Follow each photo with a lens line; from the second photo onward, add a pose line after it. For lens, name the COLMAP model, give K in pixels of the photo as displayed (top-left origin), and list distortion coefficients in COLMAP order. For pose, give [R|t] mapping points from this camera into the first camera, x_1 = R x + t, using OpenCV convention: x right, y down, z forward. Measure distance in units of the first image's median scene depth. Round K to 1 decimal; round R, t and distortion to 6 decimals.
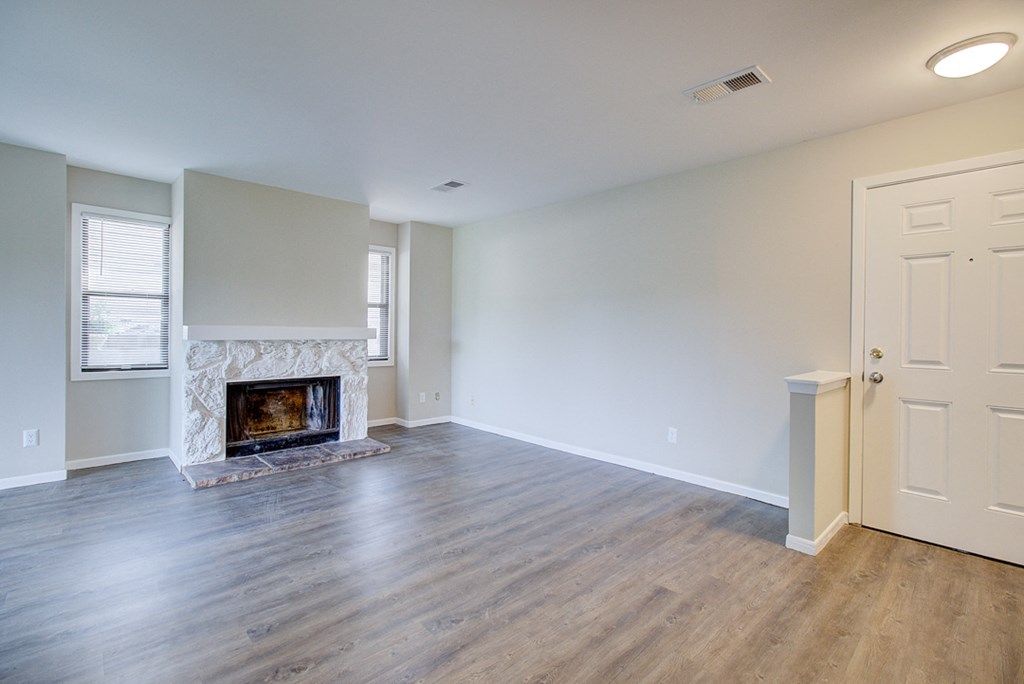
lens RADIAL K [[469.9, 0, 507.8], [0, 469.9, 335.8], [0, 0, 1]] dist [-0.010228, 0.000883]
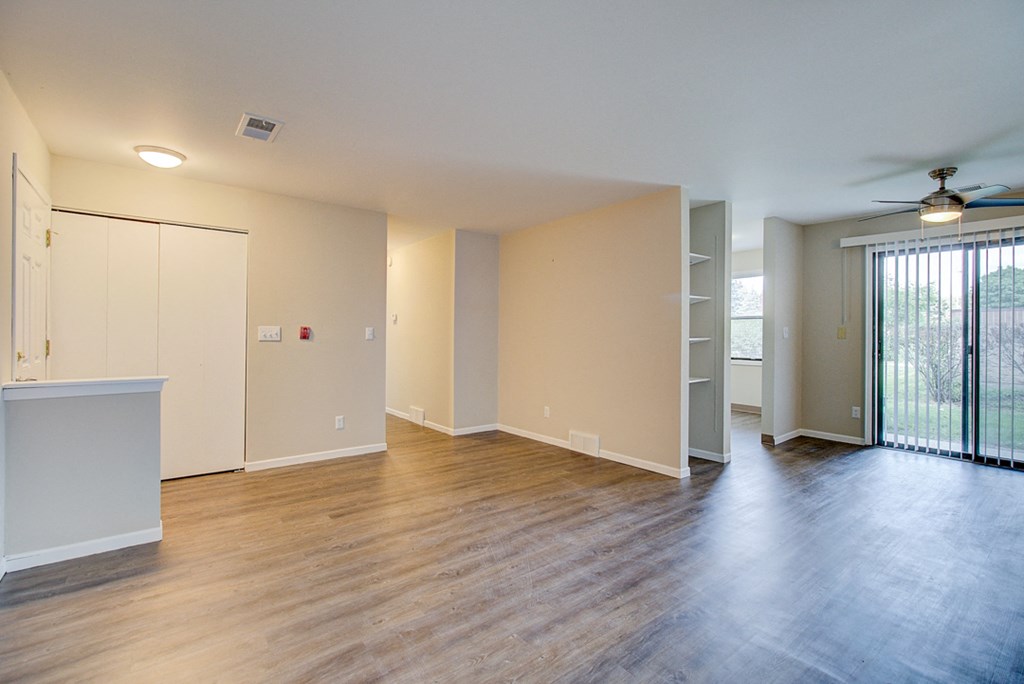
lens RADIAL K [[469.9, 0, 508.3], [0, 469.9, 341.0], [0, 0, 1]] dist [-0.010228, 0.000883]
pose [[-0.995763, -0.016238, 0.090512, -0.267910], [-0.012721, 0.999147, 0.039293, -0.044902], [-0.091073, 0.037975, -0.995120, 1.988416]]
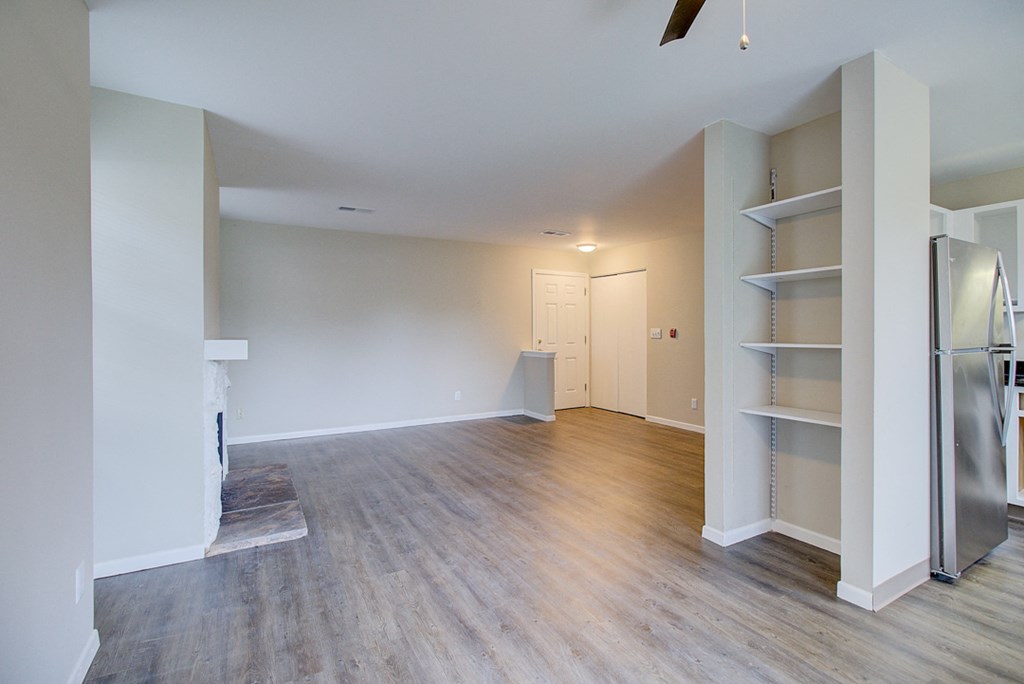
lens RADIAL K [[469.9, 0, 515.3], [0, 469.9, 337.5], [0, 0, 1]] dist [-0.010228, 0.000883]
pose [[0.233772, -0.024769, 0.971976, -1.845703], [0.023842, 0.999521, 0.019737, -0.039382], [-0.971999, 0.018560, 0.234251, 0.591598]]
